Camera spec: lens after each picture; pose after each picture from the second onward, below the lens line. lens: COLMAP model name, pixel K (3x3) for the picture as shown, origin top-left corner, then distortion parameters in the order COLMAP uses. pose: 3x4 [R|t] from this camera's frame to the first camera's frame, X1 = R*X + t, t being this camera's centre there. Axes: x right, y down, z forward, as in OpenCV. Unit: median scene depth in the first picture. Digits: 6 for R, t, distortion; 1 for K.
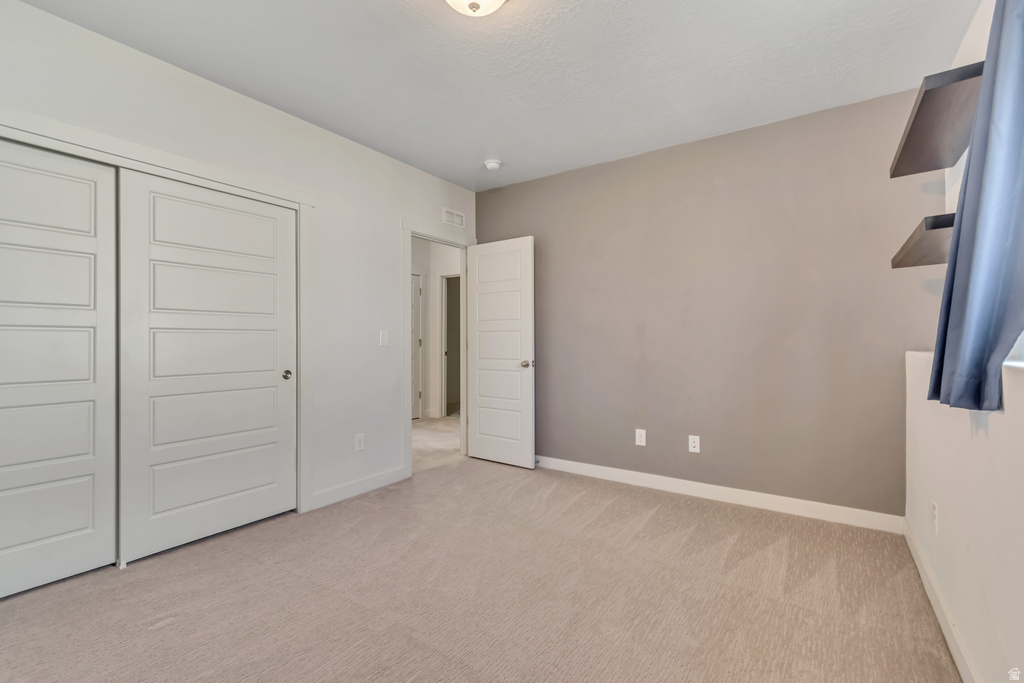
lens RADIAL K [[464.8, 0, 509.2], [0, 464.8, 341.3], [0, 0, 1]] dist [0.002035, -0.000053]
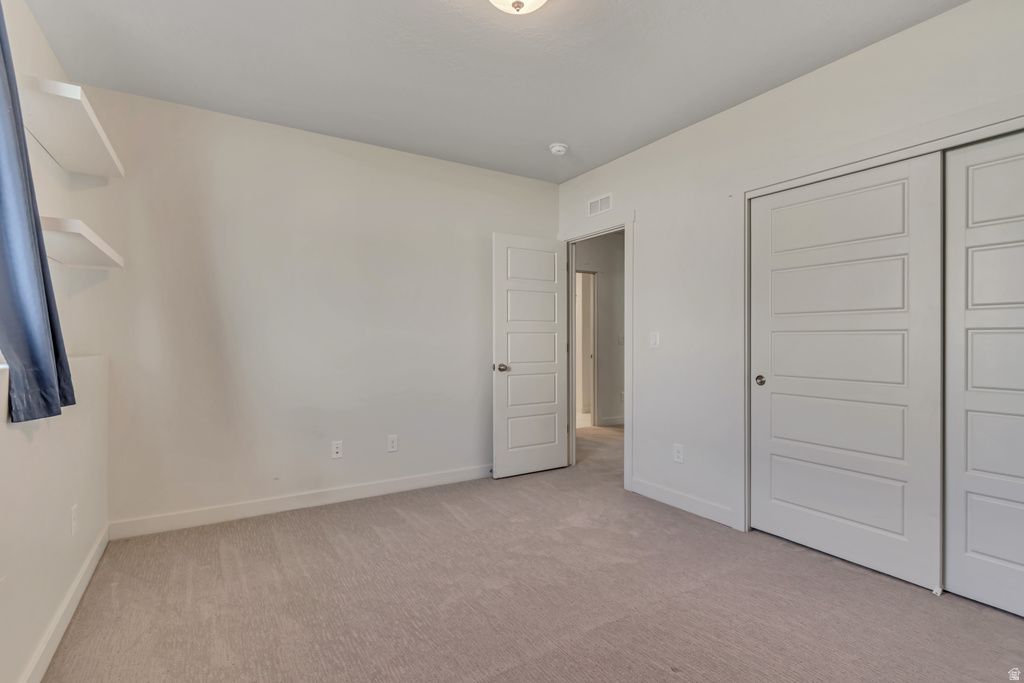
lens RADIAL K [[499.5, 0, 512.0], [0, 499.5, 341.5], [0, 0, 1]] dist [0.002889, 0.000327]
pose [[-0.416888, 0.000340, -0.908958, 0.447441], [-0.003054, 0.999994, 0.001775, -0.003734], [0.908953, 0.003516, -0.416885, 0.682683]]
